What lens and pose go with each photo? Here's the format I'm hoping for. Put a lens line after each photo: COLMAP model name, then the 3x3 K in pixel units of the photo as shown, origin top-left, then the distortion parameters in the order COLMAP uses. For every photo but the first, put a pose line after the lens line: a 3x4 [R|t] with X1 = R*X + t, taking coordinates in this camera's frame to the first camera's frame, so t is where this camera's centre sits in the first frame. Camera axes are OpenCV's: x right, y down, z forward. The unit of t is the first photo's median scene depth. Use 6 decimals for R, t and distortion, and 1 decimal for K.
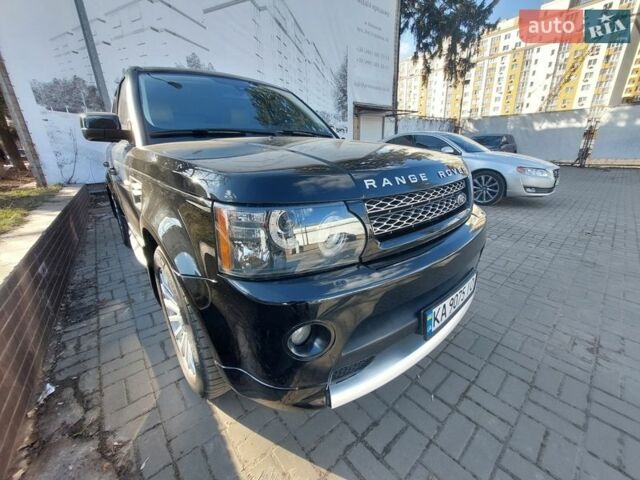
lens RADIAL K [[252.1, 0, 345.6], [0, 252.1, 237.7], [0, 0, 1]] dist [-0.014819, 0.000292]
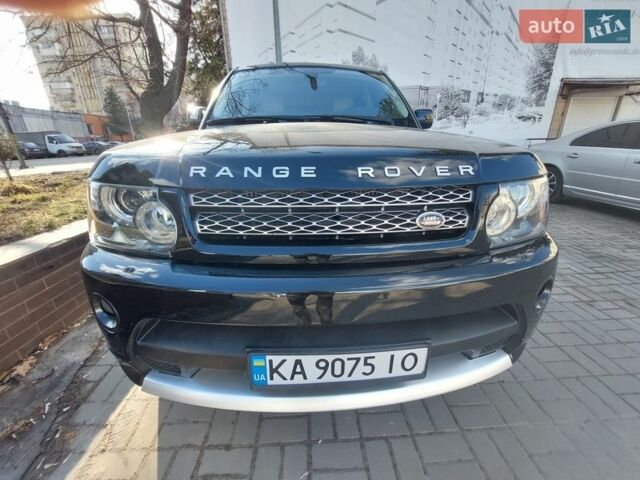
lens RADIAL K [[261.1, 0, 323.9], [0, 261.1, 242.1], [0, 0, 1]] dist [-0.016432, 0.000135]
pose [[0.777600, 0.240245, -0.581051, 0.131399], [-0.222024, 0.969508, 0.103732, -0.022887], [0.588254, 0.048346, 0.807230, 0.076418]]
